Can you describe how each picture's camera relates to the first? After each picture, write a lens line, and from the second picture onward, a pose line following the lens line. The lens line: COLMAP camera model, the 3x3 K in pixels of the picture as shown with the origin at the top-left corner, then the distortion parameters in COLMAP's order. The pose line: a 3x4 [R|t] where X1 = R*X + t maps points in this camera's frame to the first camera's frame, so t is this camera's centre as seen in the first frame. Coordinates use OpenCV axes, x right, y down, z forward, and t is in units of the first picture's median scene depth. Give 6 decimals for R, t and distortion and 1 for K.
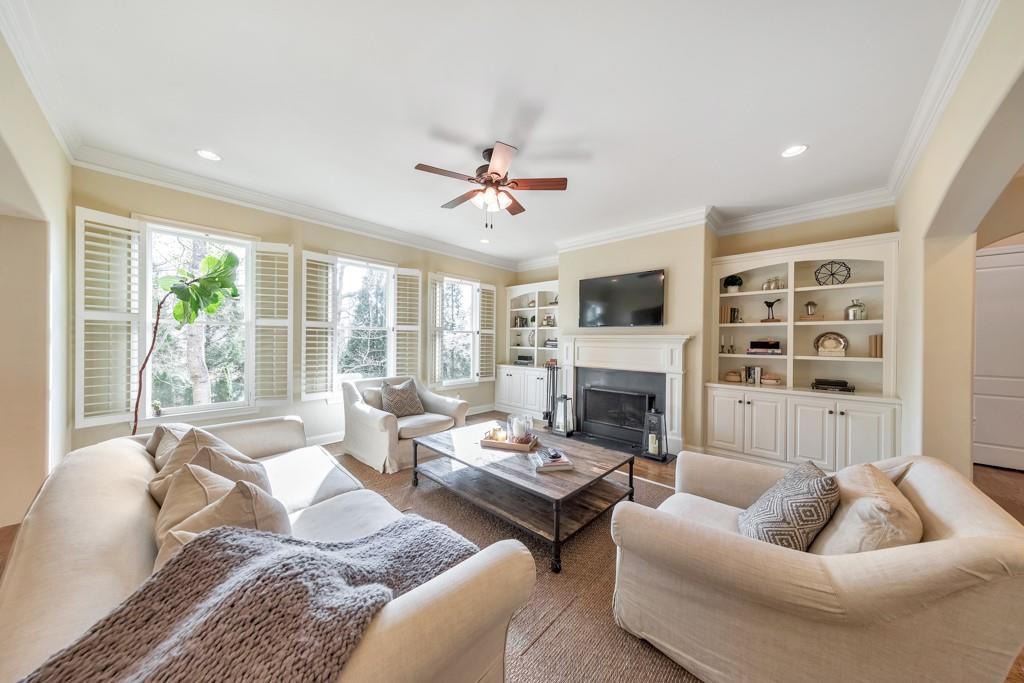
lens RADIAL K [[334.3, 0, 511.9], [0, 334.3, 335.5], [0, 0, 1]] dist [0.008850, 0.000025]
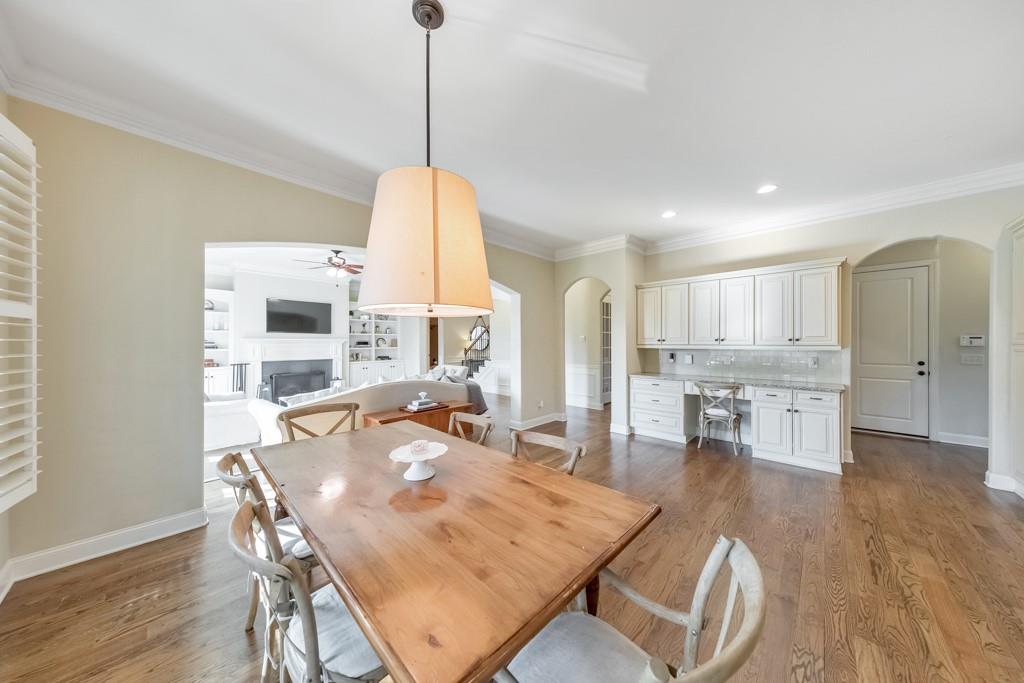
lens RADIAL K [[325.2, 0, 513.7], [0, 325.2, 339.6], [0, 0, 1]] dist [0.002065, 0.000079]
pose [[-0.005180, 0.004887, 0.999975, -1.387189], [-0.002971, 0.999984, -0.004902, 0.010310], [-0.999982, -0.002996, -0.005165, -0.003239]]
